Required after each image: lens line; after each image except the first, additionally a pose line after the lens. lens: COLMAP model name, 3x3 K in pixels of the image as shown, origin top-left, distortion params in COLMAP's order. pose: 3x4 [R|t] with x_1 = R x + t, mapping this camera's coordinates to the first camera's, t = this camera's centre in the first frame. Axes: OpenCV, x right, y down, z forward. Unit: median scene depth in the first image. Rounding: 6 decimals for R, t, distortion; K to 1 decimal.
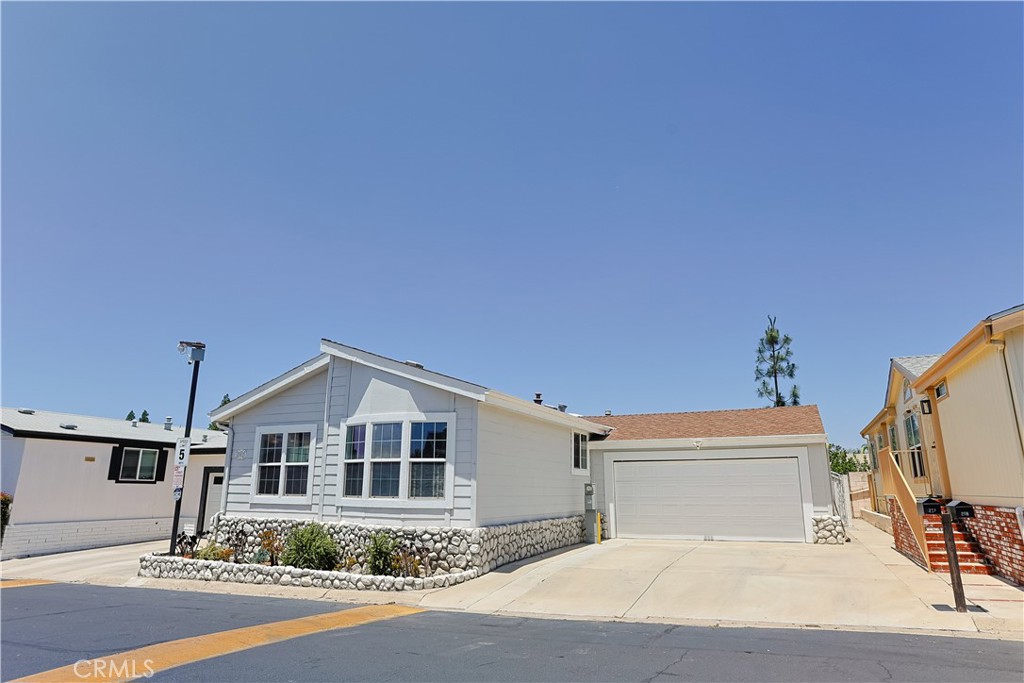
lens RADIAL K [[601.4, 0, 513.6], [0, 601.4, 335.9], [0, 0, 1]] dist [-0.056756, 0.007785]
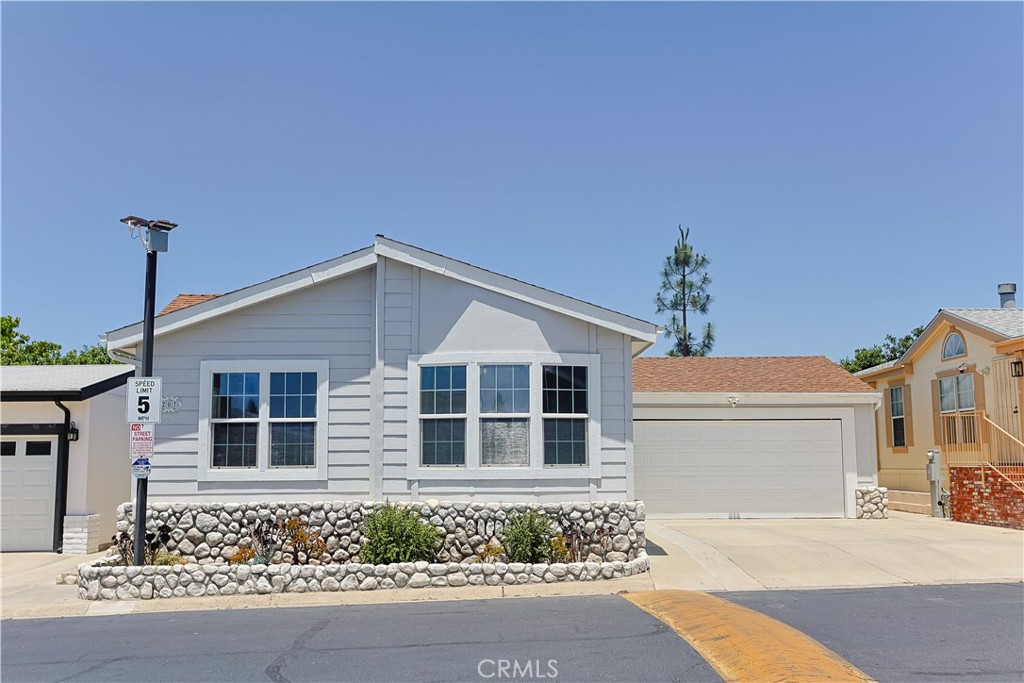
lens RADIAL K [[1003.0, 0, 511.7], [0, 1003.0, 341.7], [0, 0, 1]] dist [-0.024992, 0.000000]
pose [[0.905911, 0.043562, 0.421223, -0.689739], [-0.097008, 0.989592, 0.106292, -0.010887], [-0.412208, -0.137153, 0.900707, -0.083972]]
